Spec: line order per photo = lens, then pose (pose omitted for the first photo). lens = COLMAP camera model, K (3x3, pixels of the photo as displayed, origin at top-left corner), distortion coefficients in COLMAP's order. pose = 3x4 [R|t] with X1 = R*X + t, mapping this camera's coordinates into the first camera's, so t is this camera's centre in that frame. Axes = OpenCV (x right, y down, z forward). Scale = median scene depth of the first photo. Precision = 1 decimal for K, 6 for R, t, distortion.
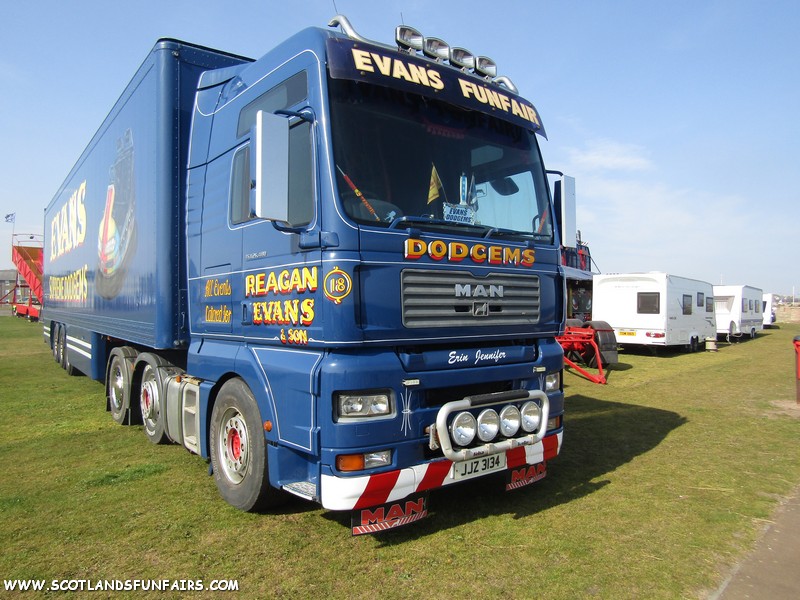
lens RADIAL K [[568.6, 0, 400.0], [0, 568.6, 300.0], [0, 0, 1]] dist [-0.007252, -0.005773]
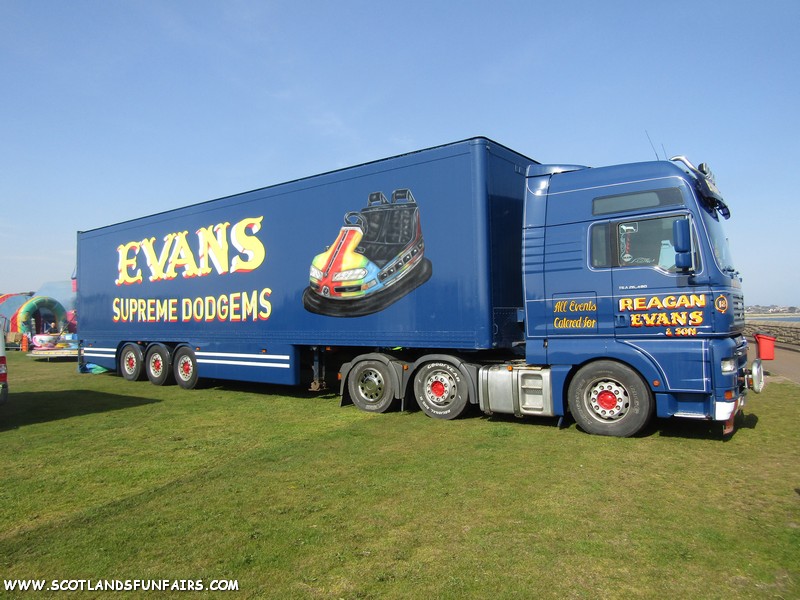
lens RADIAL K [[568.6, 0, 400.0], [0, 568.6, 300.0], [0, 0, 1]] dist [-0.007252, -0.005773]
pose [[0.961321, 0.009224, 0.275275, -1.513118], [0.003639, 0.998926, -0.046181, 0.040548], [-0.275405, 0.045397, 0.960256, -0.506151]]
